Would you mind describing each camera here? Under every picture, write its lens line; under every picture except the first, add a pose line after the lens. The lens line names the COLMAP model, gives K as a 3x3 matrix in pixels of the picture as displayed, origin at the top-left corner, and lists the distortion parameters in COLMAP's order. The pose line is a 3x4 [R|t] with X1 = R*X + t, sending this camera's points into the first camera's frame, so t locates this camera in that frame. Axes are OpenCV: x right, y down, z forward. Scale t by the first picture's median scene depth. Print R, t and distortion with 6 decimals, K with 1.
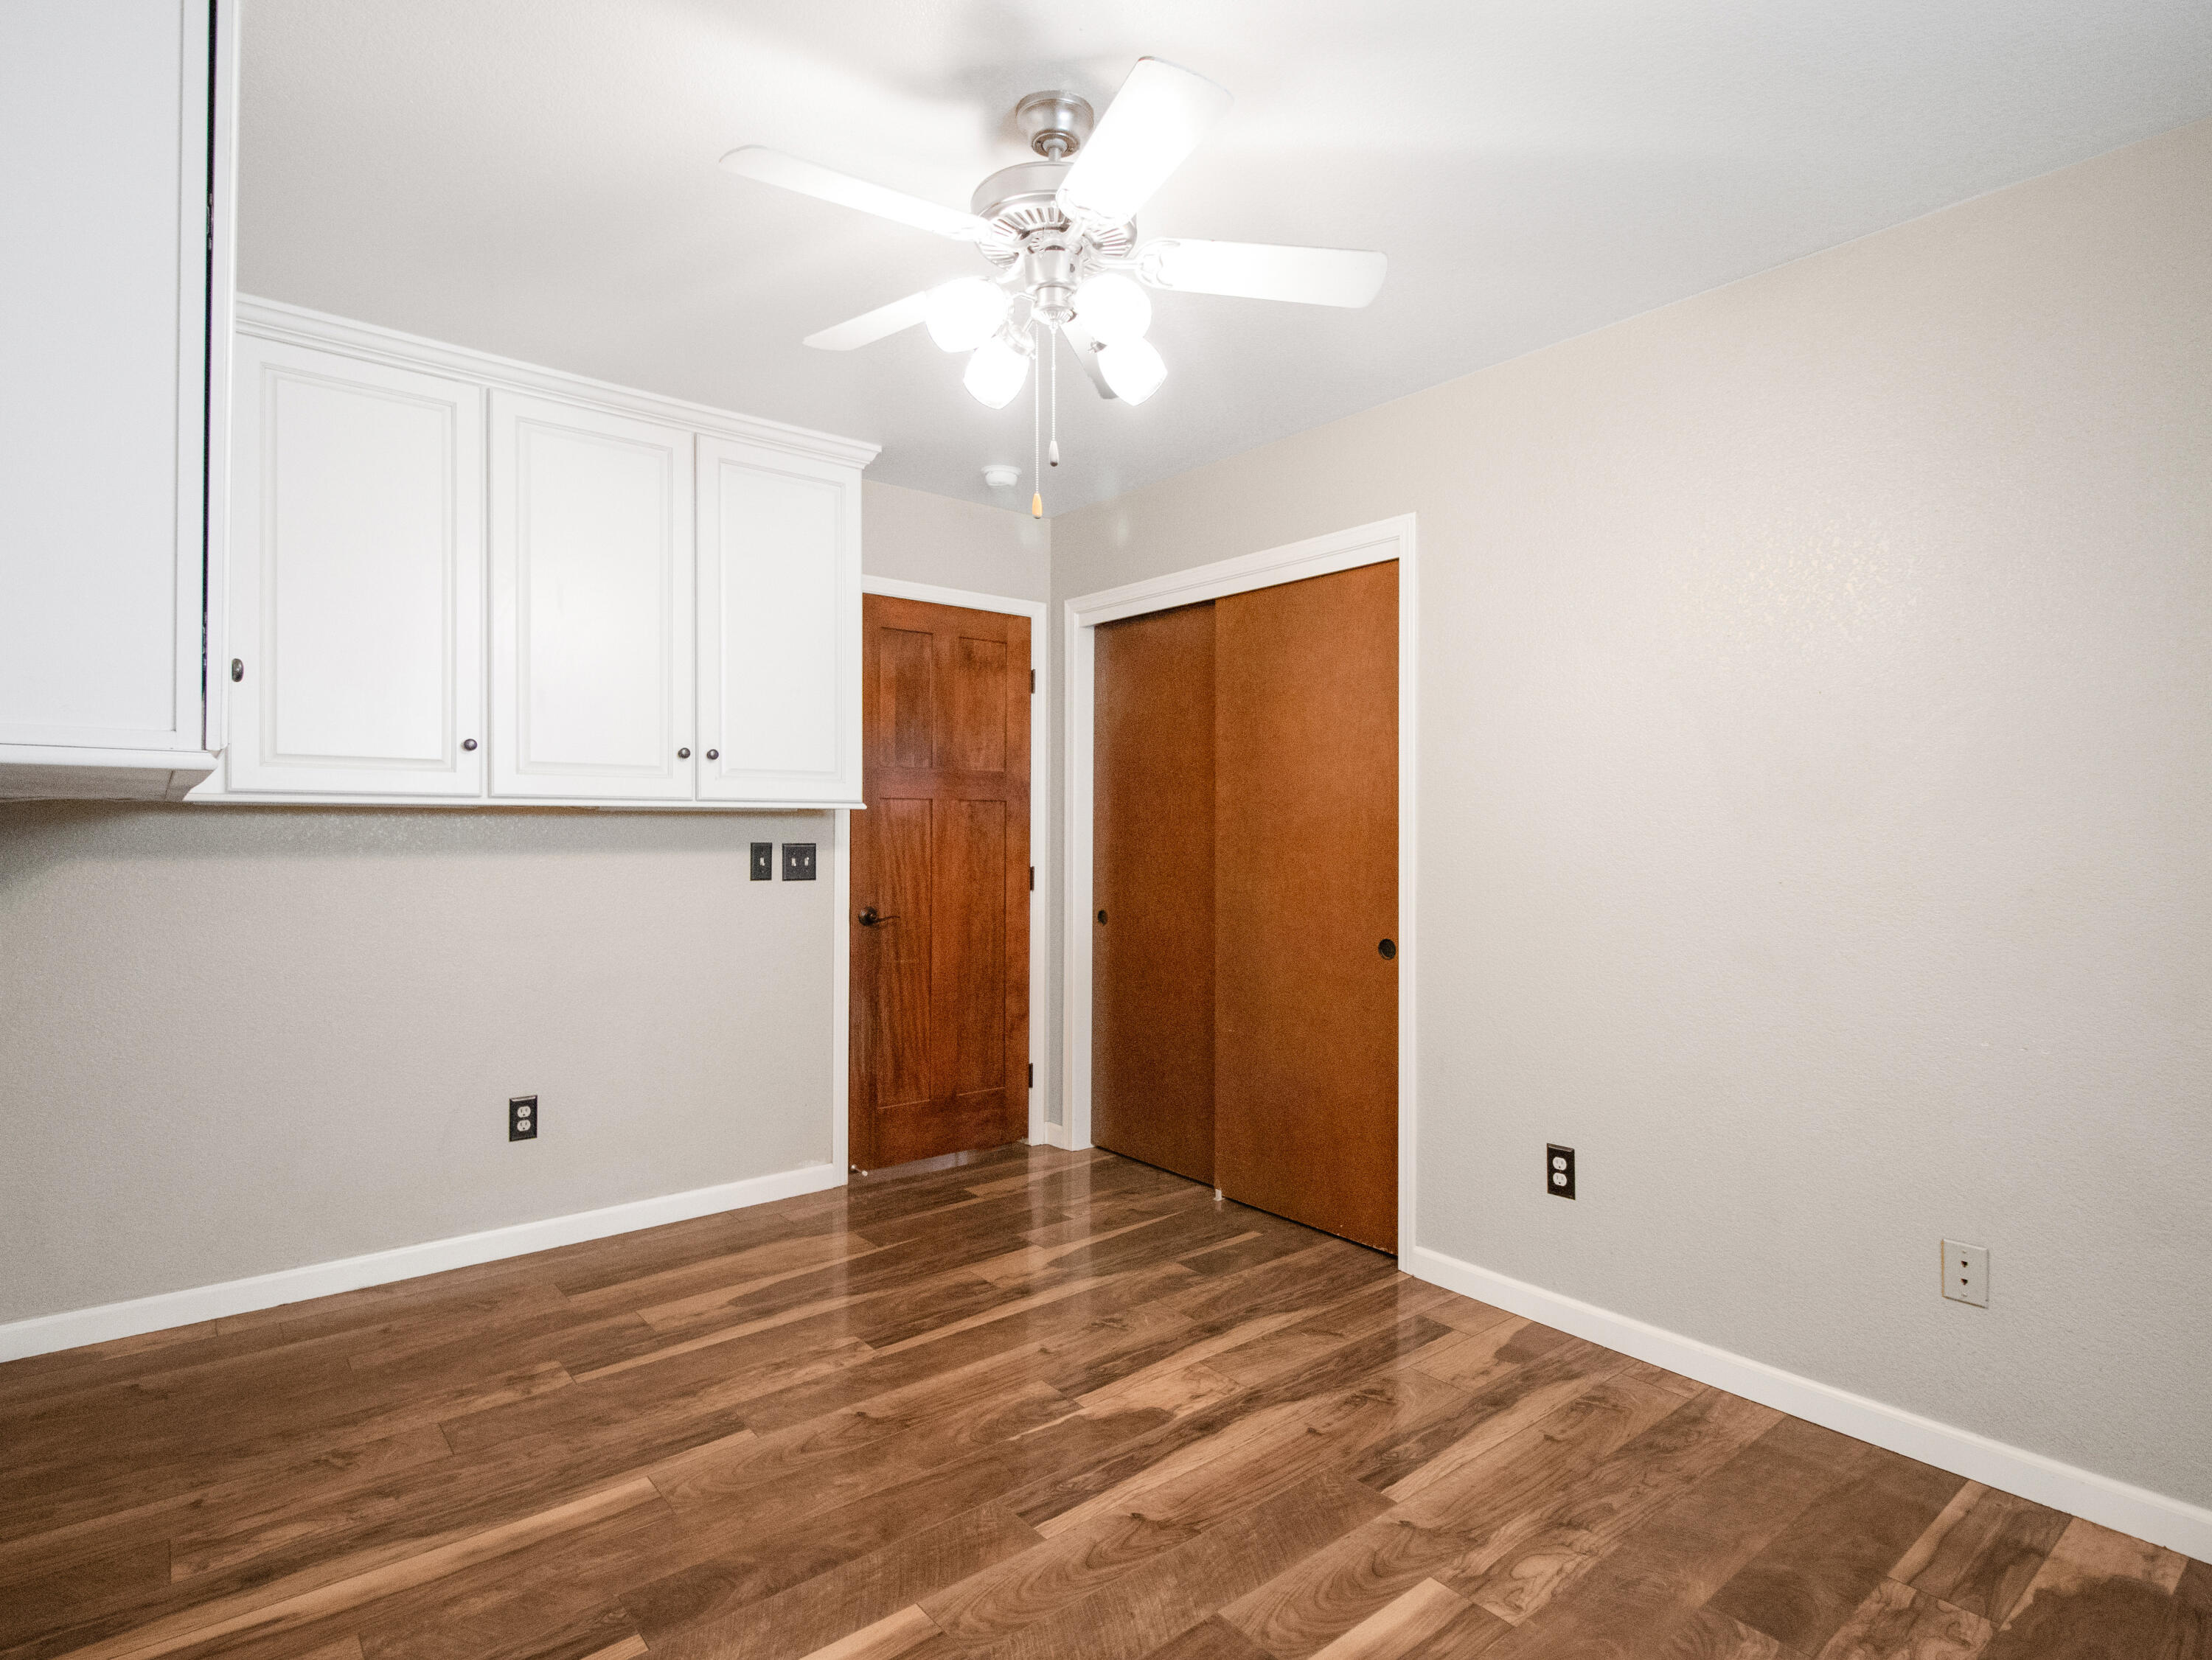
lens RADIAL K [[1154.3, 0, 1105.9], [0, 1154.3, 832.2], [0, 0, 1]] dist [0.010638, -0.013608]
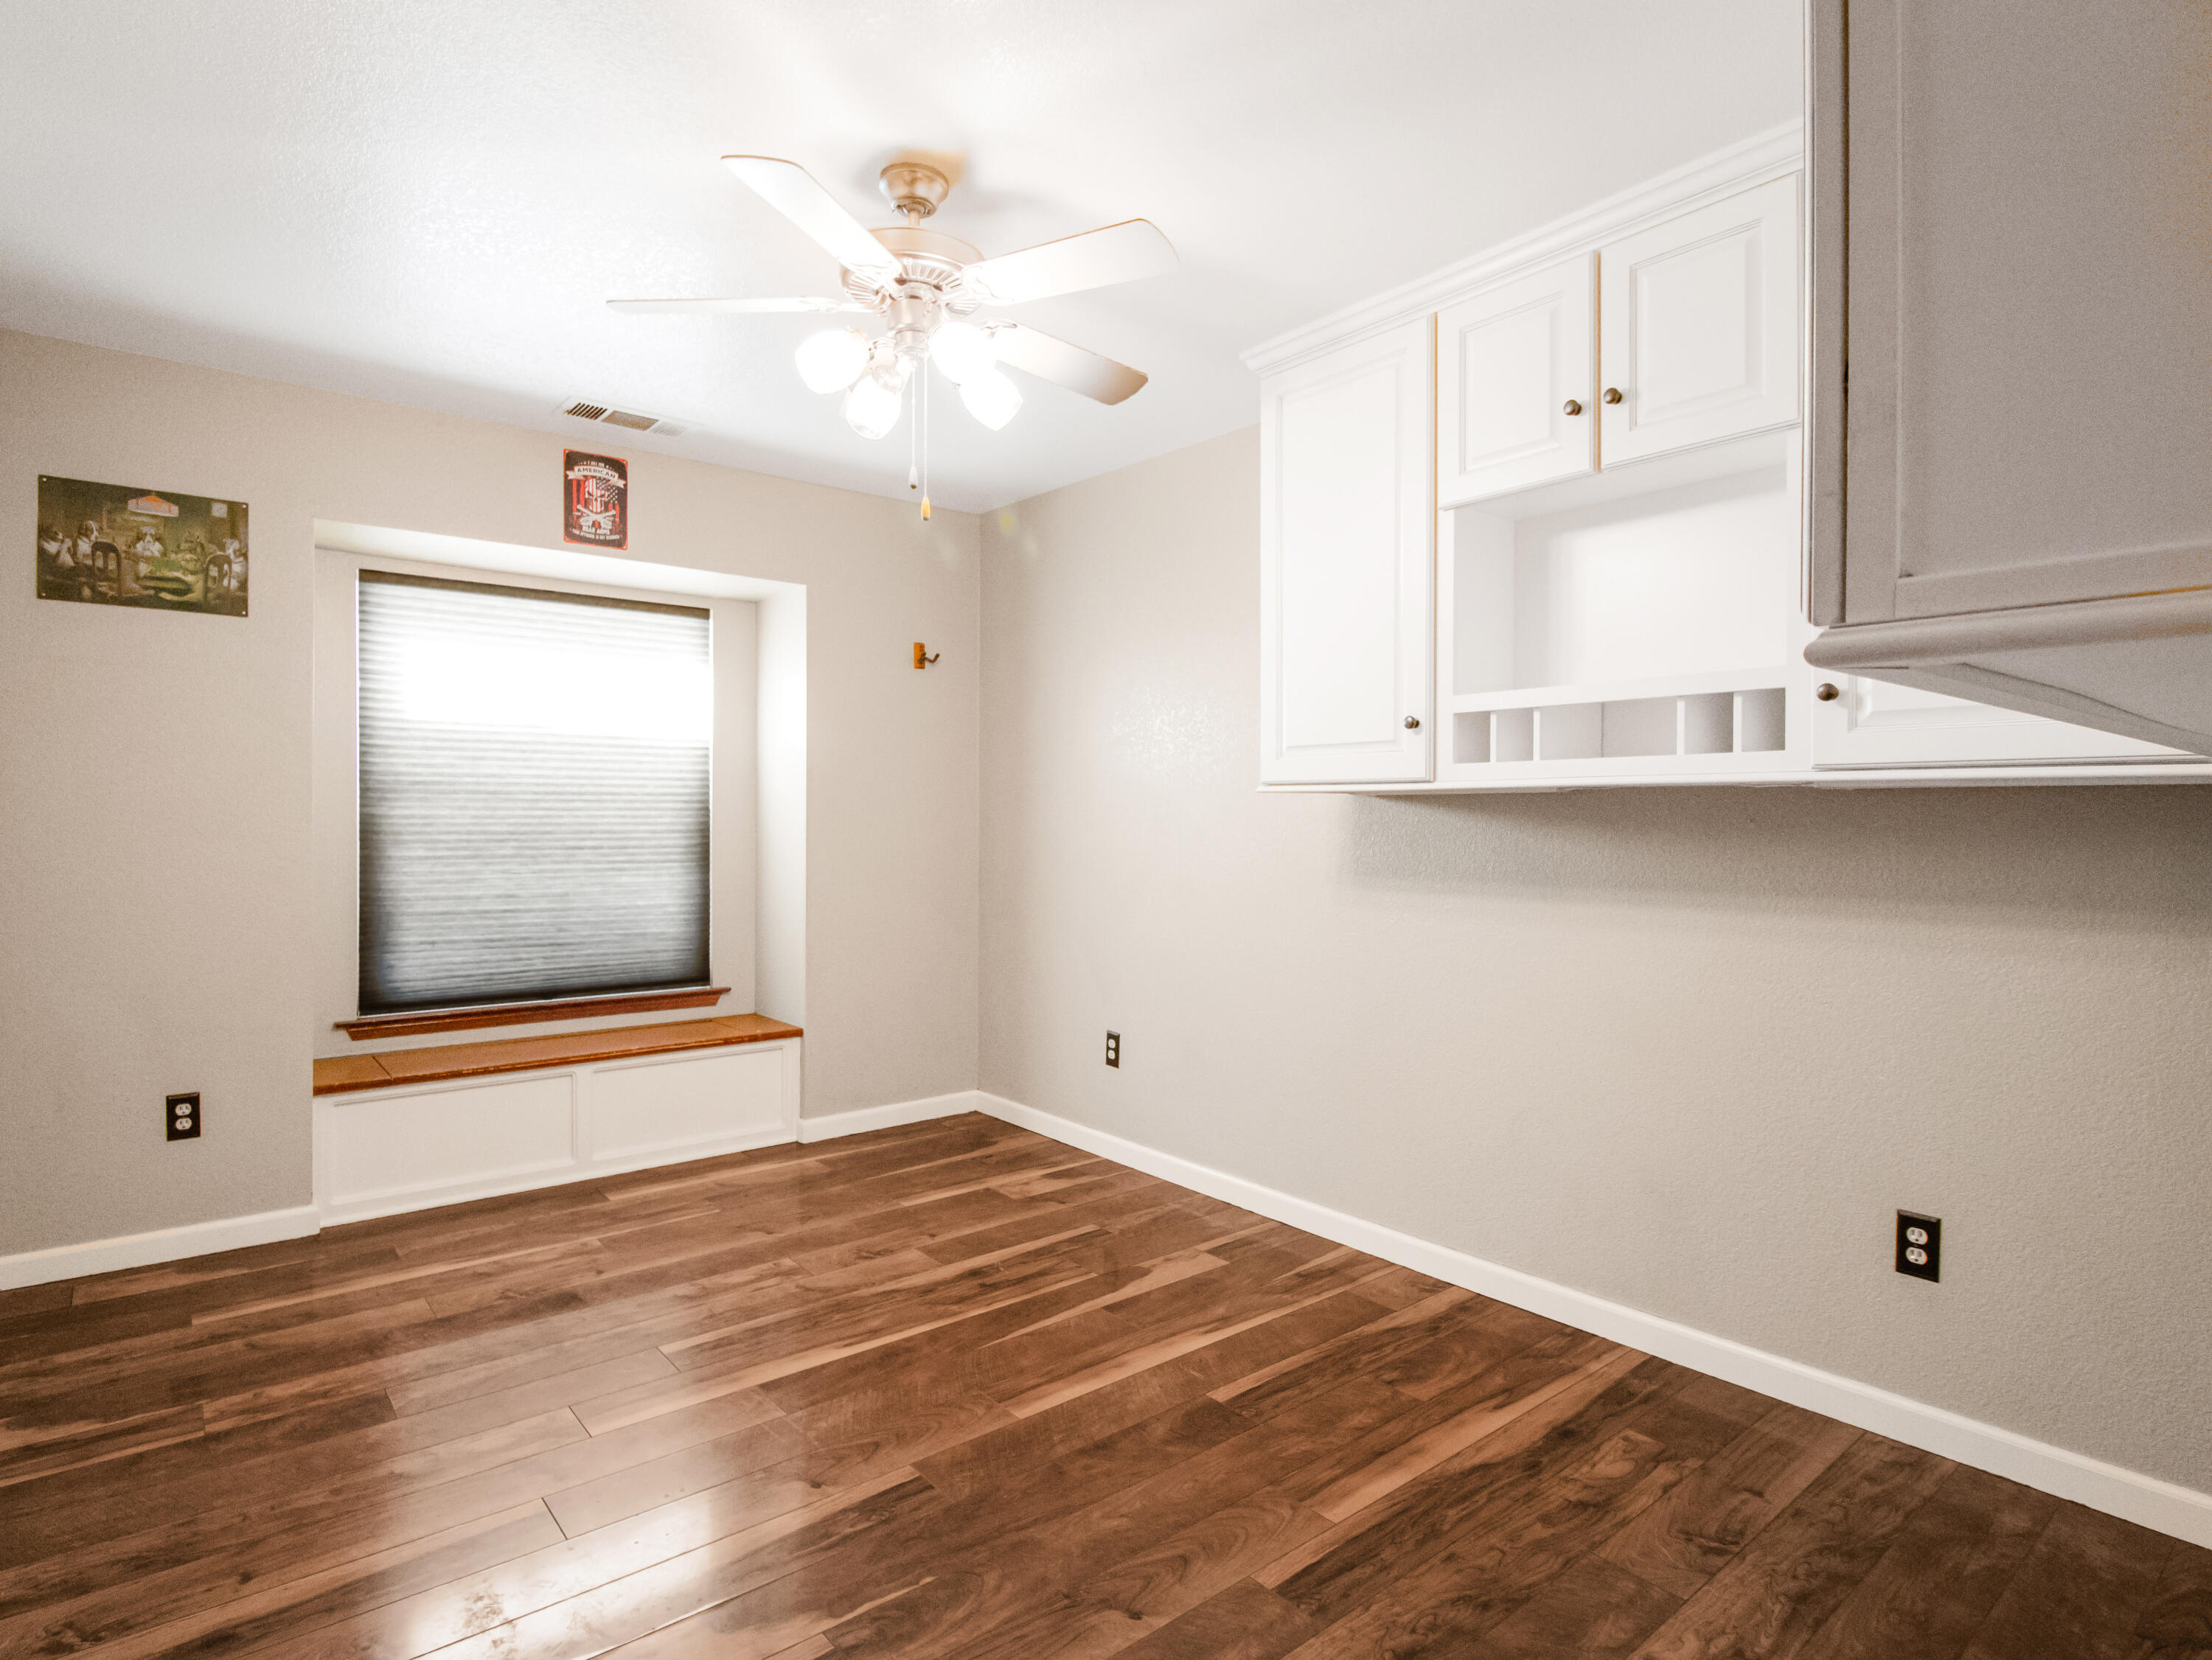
lens RADIAL K [[1154.3, 0, 1105.9], [0, 1154.3, 832.2], [0, 0, 1]] dist [0.010638, -0.013608]
pose [[-0.999911, -0.009802, -0.009028, -0.209781], [-0.009918, 0.999868, 0.012885, 0.002348], [0.008901, 0.012973, -0.999876, 1.982621]]
